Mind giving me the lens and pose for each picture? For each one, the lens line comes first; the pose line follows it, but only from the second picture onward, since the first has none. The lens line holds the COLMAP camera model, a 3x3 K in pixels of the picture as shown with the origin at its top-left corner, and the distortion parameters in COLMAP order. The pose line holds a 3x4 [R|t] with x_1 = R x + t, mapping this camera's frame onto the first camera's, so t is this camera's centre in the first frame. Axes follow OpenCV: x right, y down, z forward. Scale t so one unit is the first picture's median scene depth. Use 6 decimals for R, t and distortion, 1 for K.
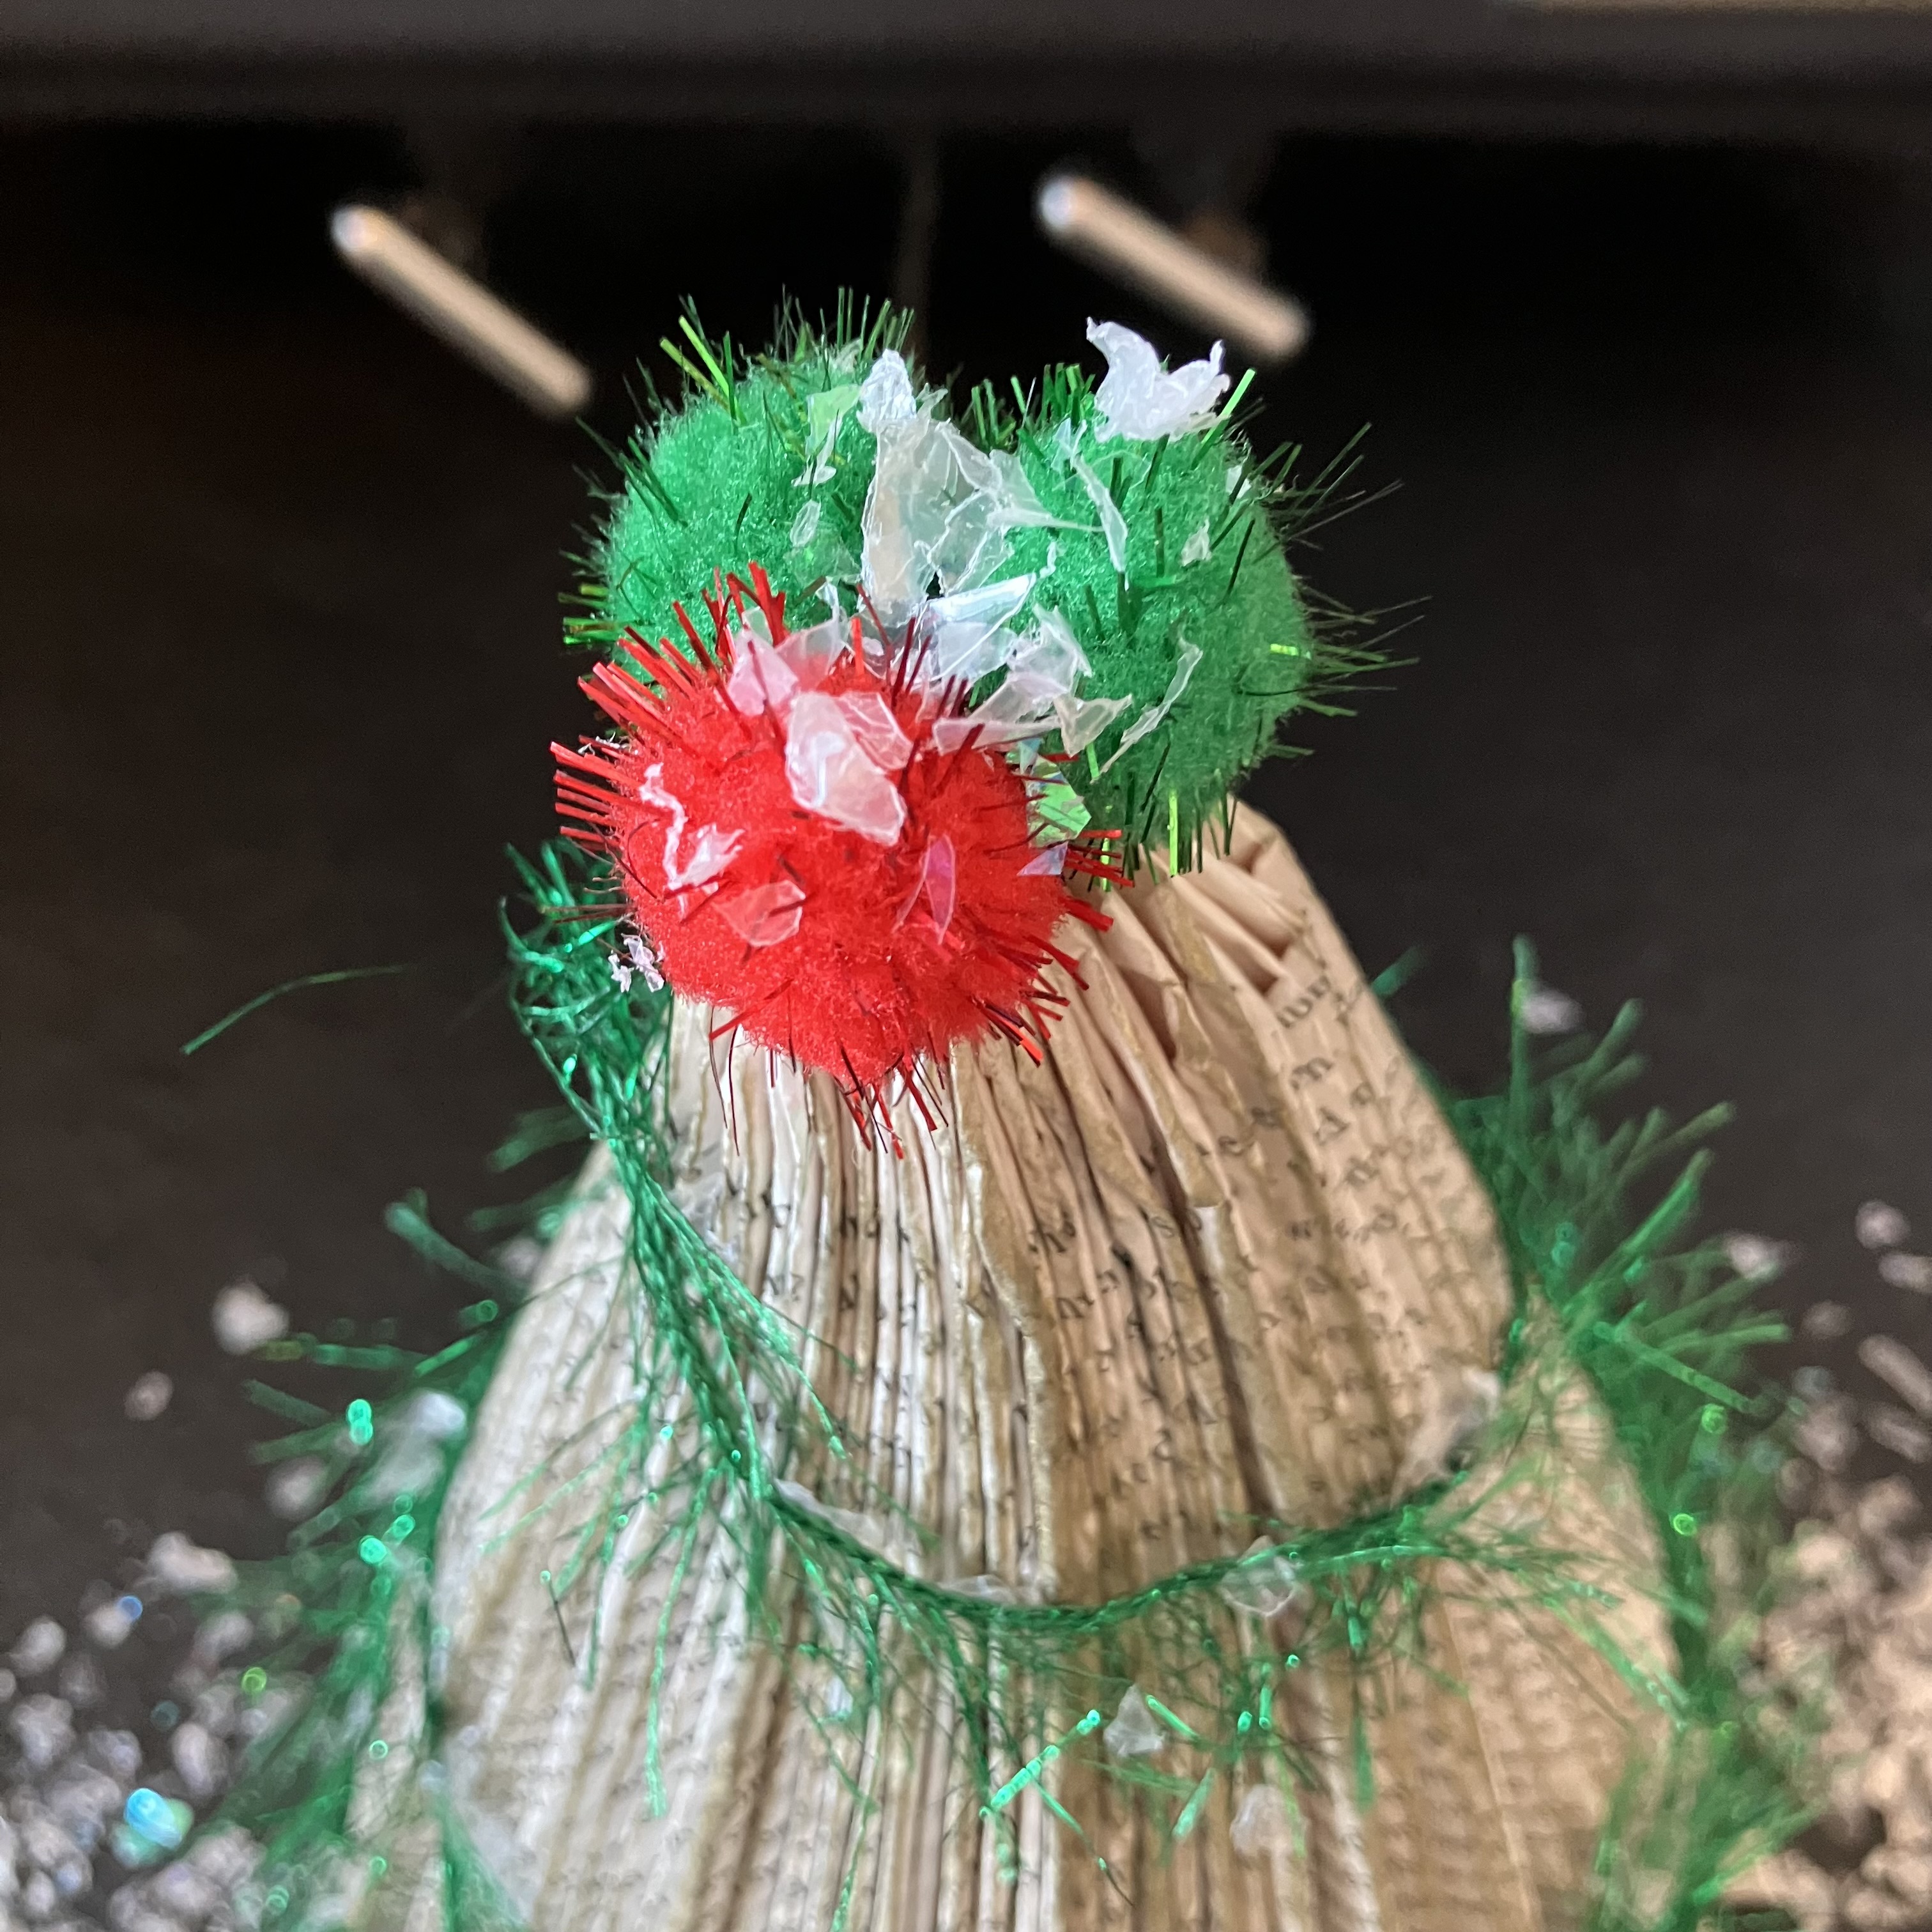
lens RADIAL K [[2187.9, 0, 968.0], [0, 2187.9, 958.4], [0, 0, 1]] dist [-0.002113, 0.000000]
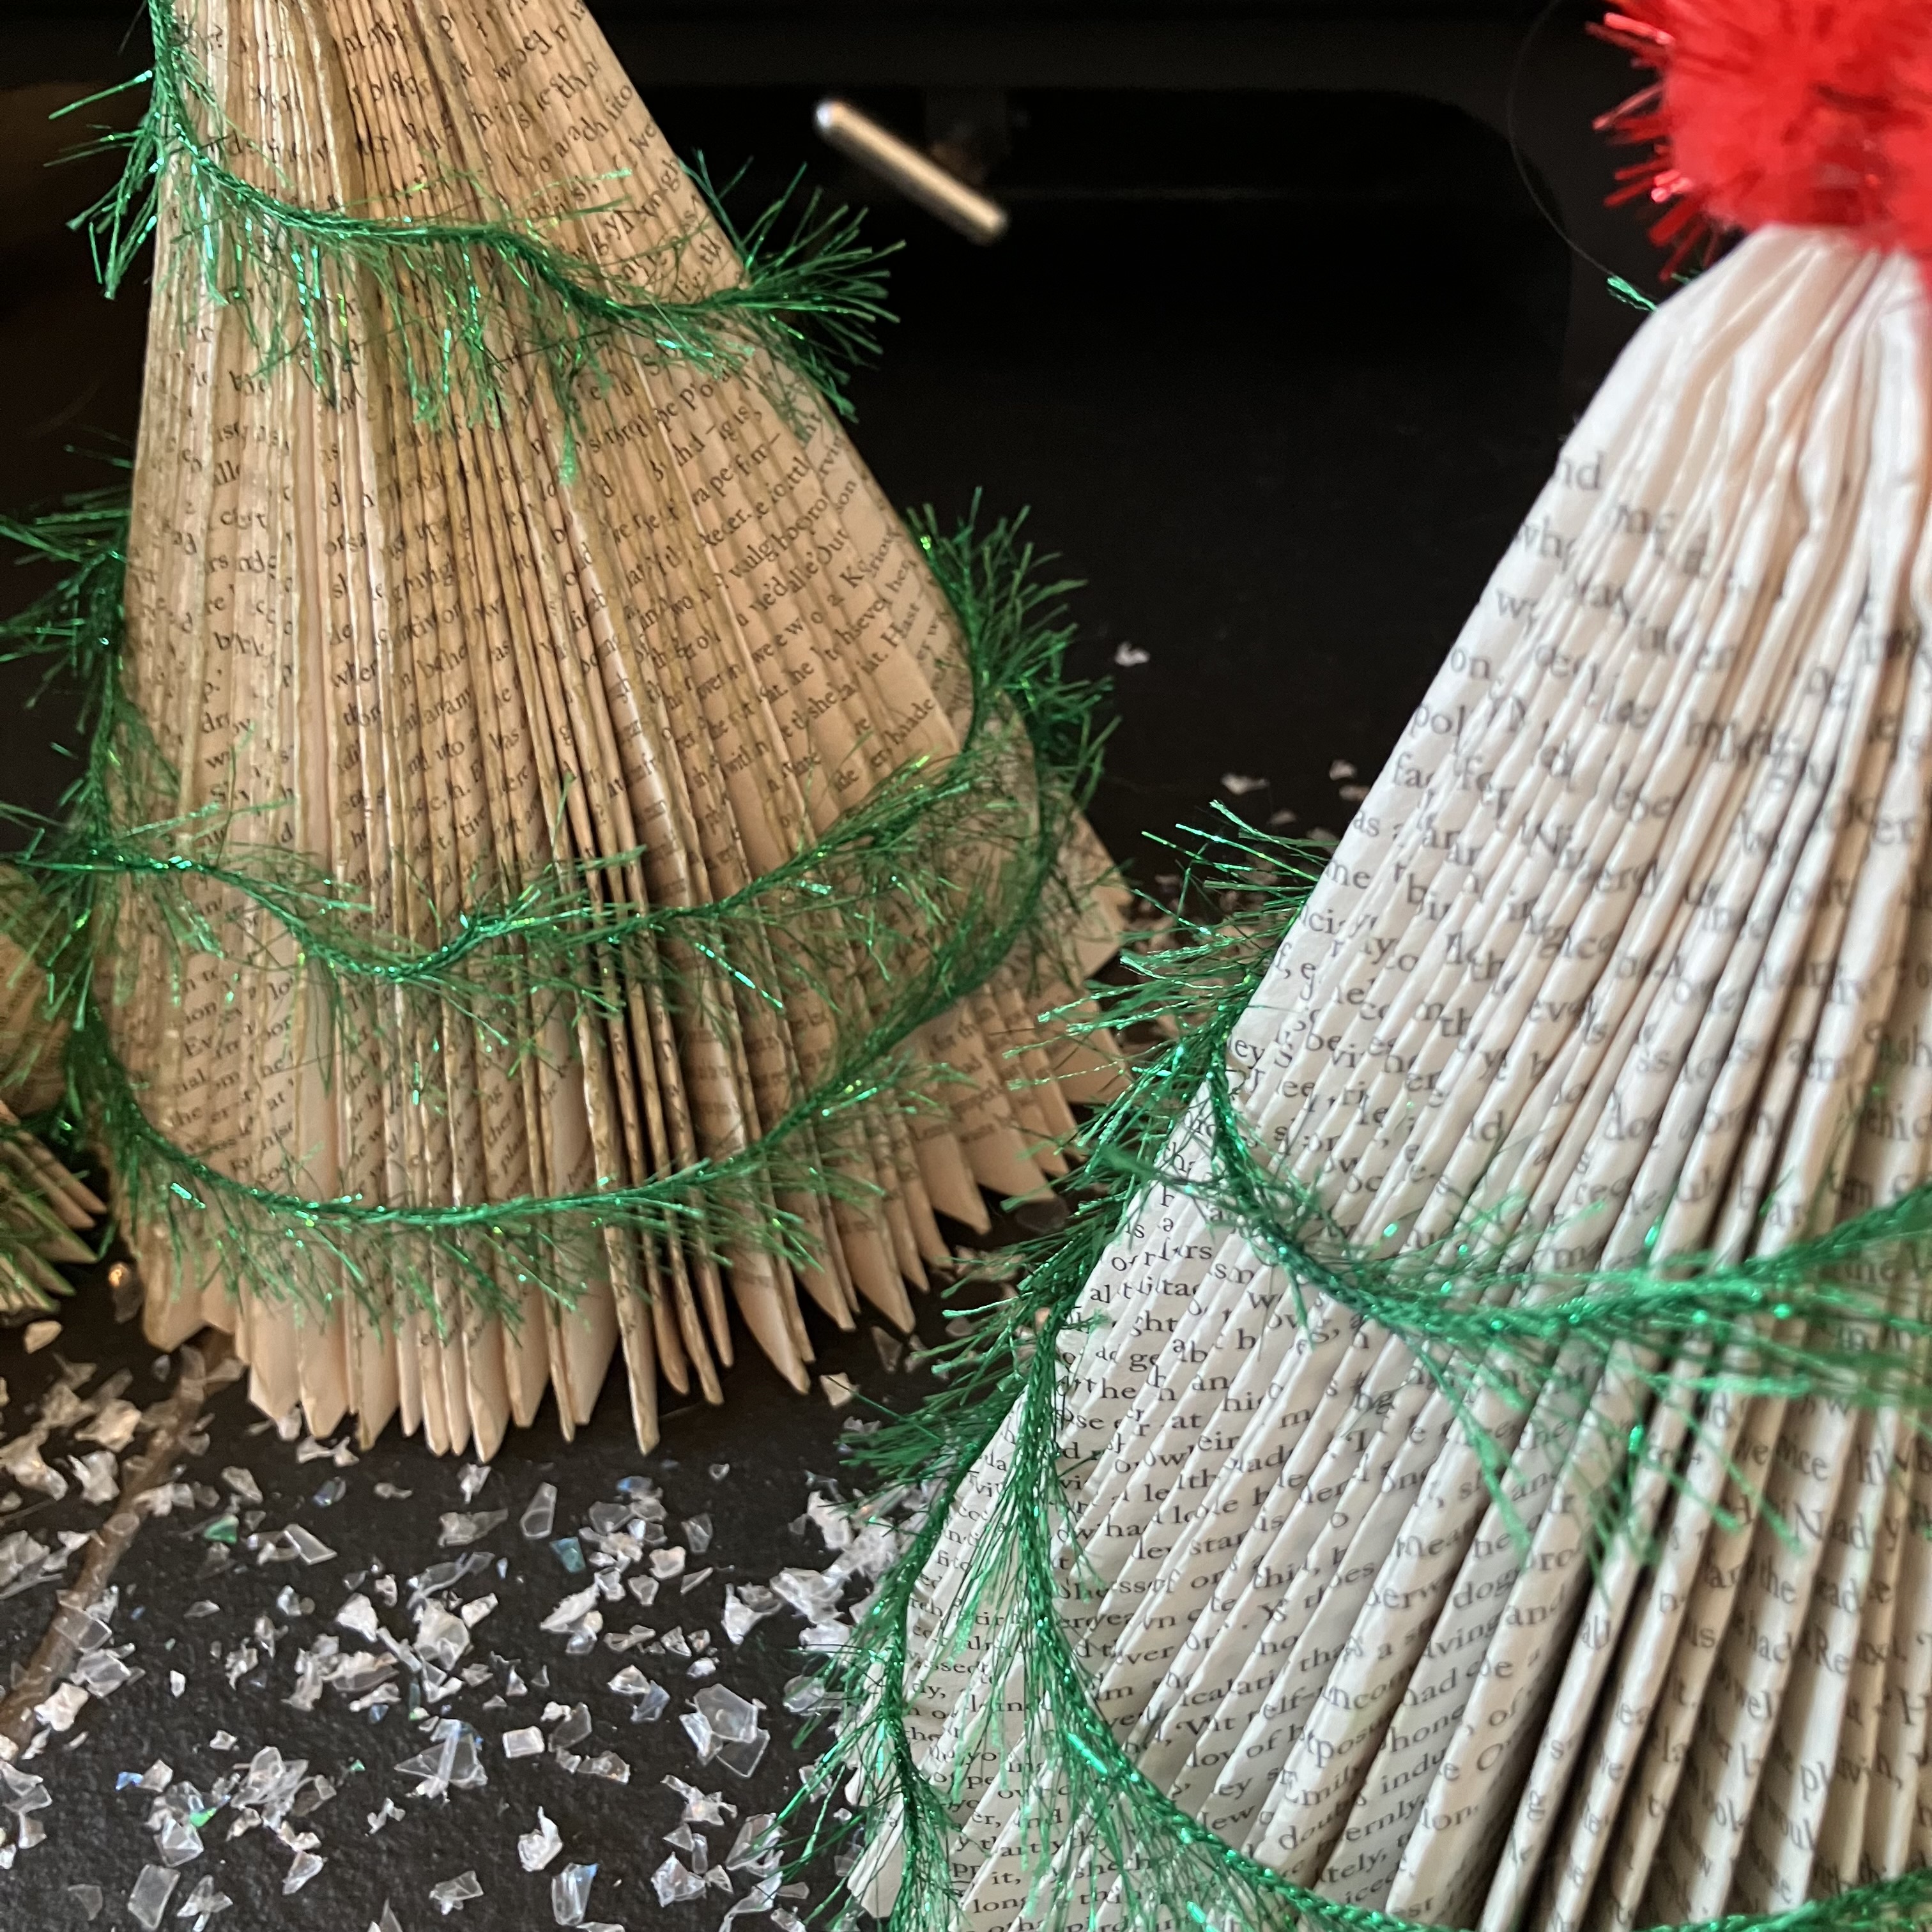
lens RADIAL K [[2187.9, 0, 1014.3], [0, 2187.9, 961.2], [0, 0, 1]] dist [-0.002113, 0.000000]
pose [[0.995920, 0.043907, -0.078835, 0.384412], [-0.060003, 0.974737, -0.215147, 0.623447], [0.067397, 0.219000, 0.973394, -0.324179]]
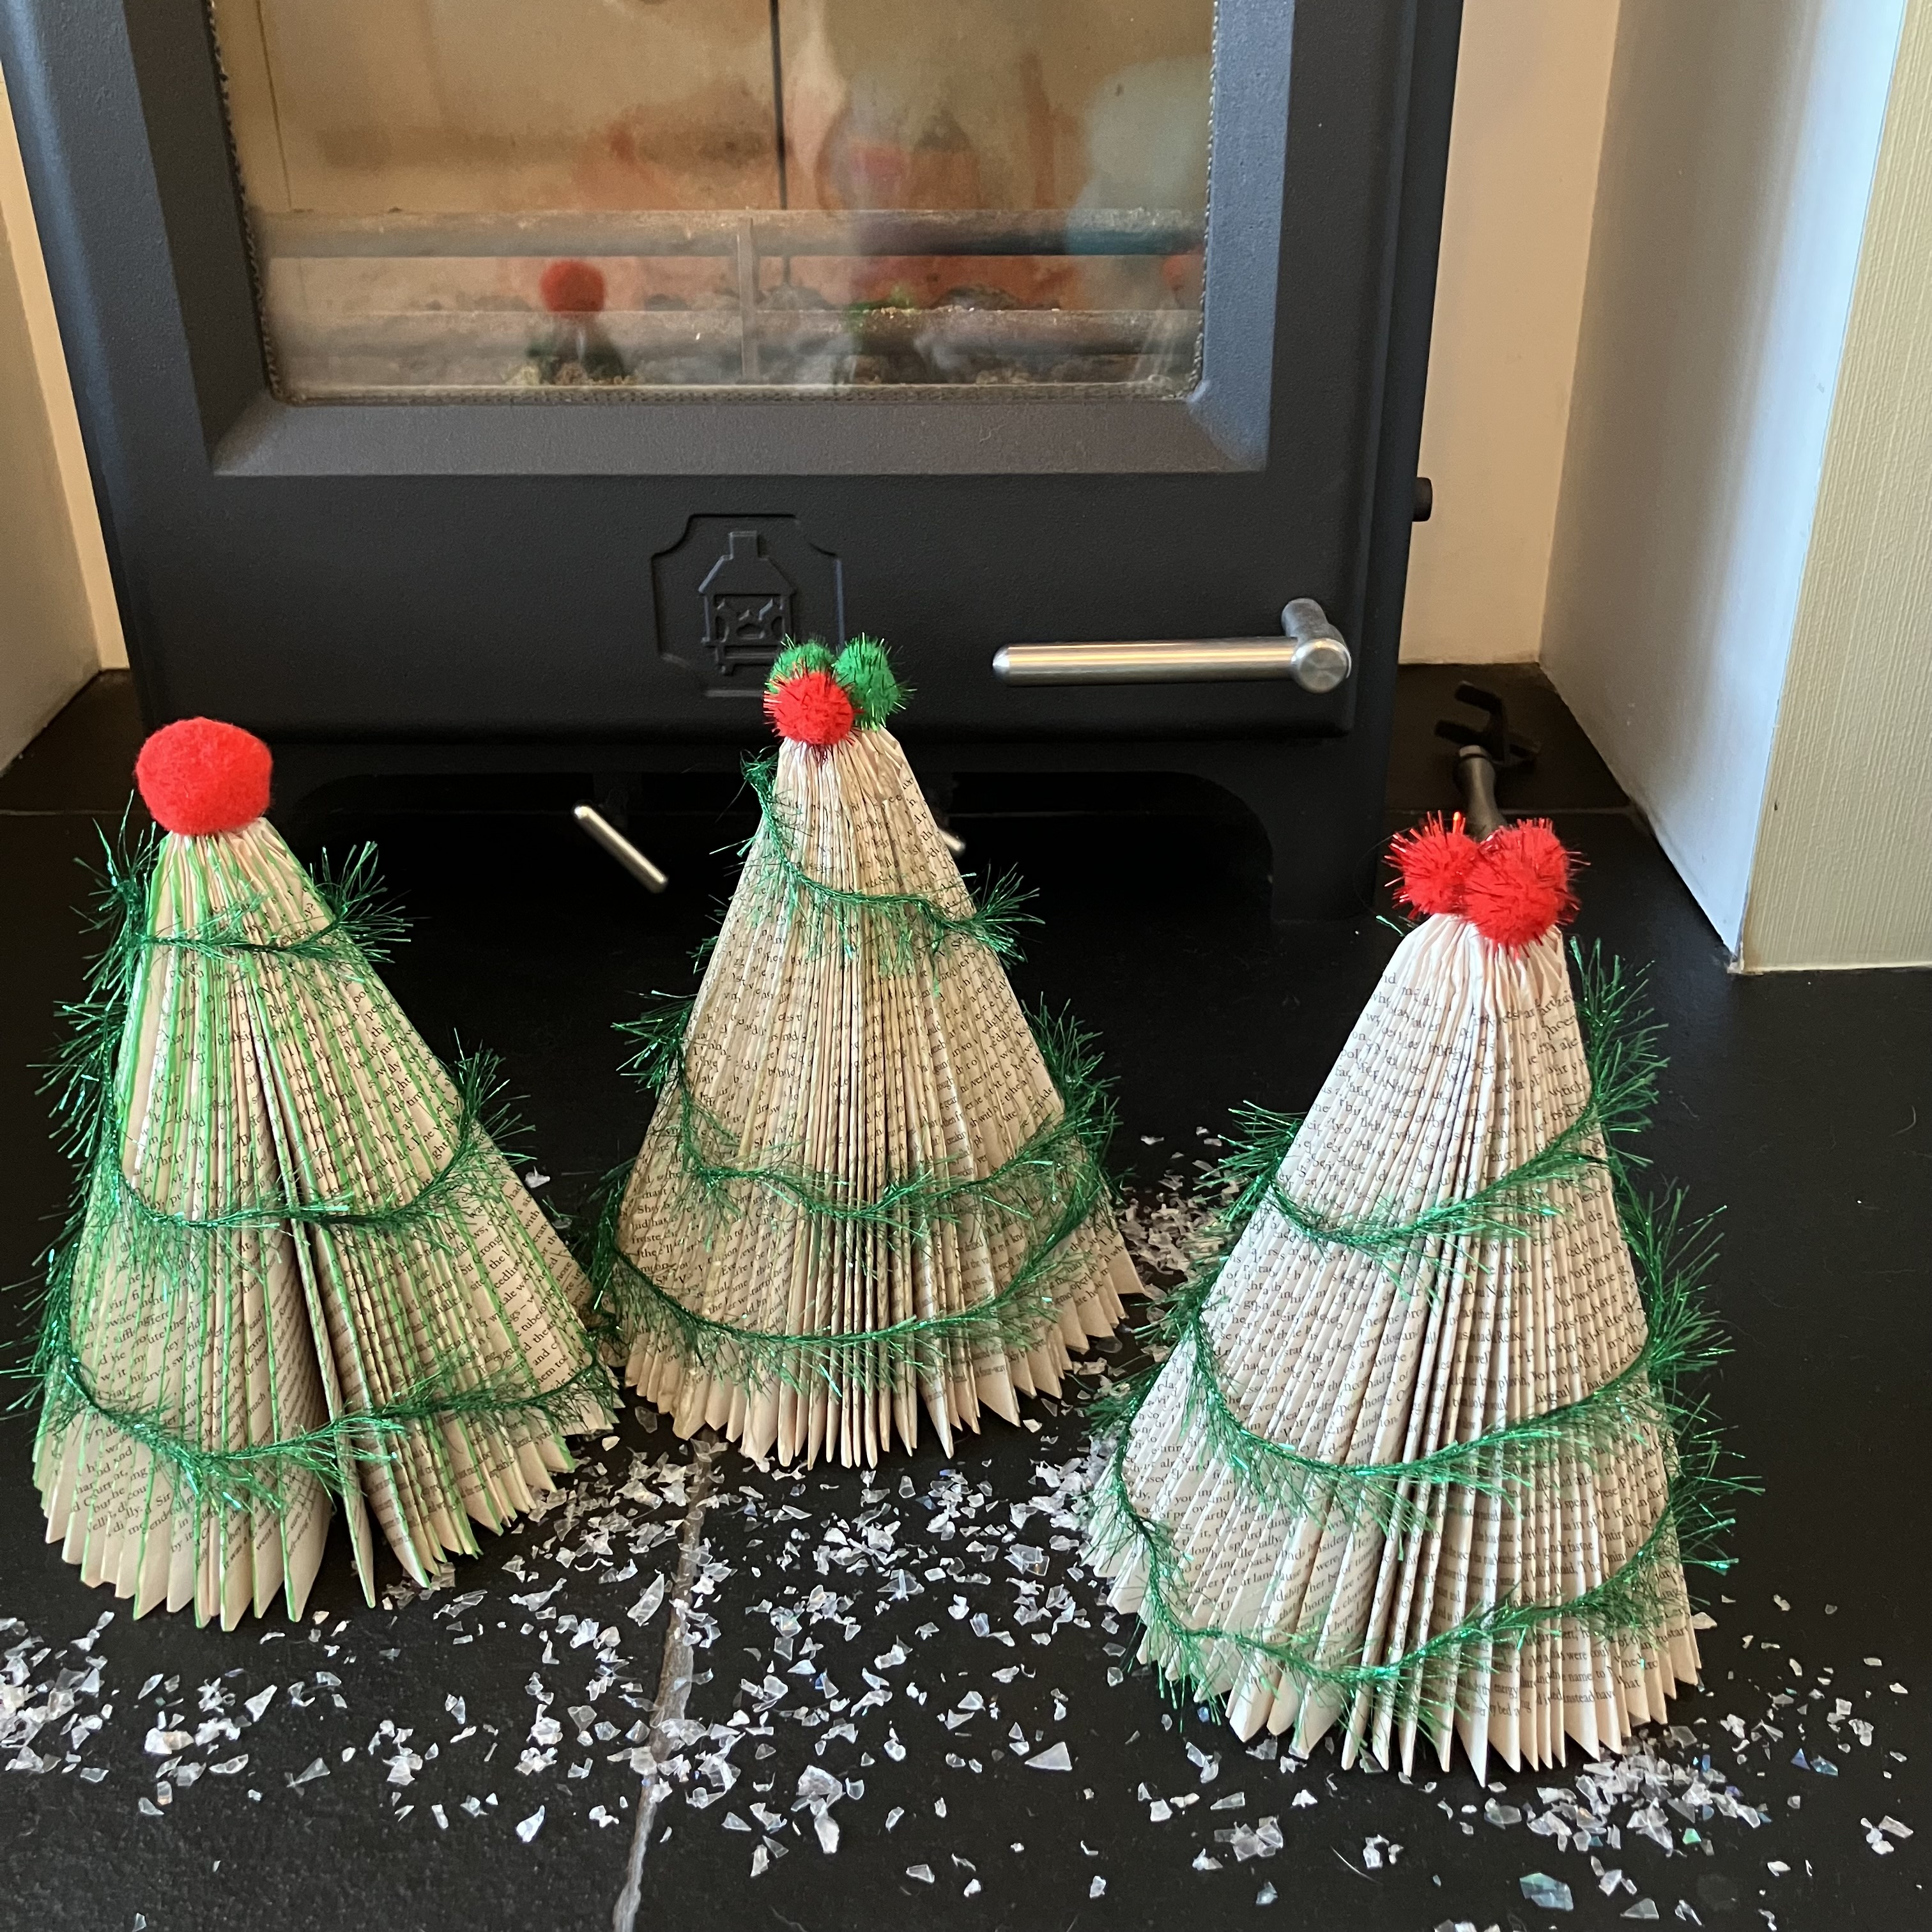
lens RADIAL K [[2187.9, 0, 1010.3], [0, 2187.9, 925.2], [0, 0, 1]] dist [-0.002113, 0.000000]
pose [[0.995238, -0.013954, 0.096469, -0.041846], [0.055322, 0.895712, -0.441179, 1.168002], [-0.080252, 0.444415, 0.892219, -1.522573]]
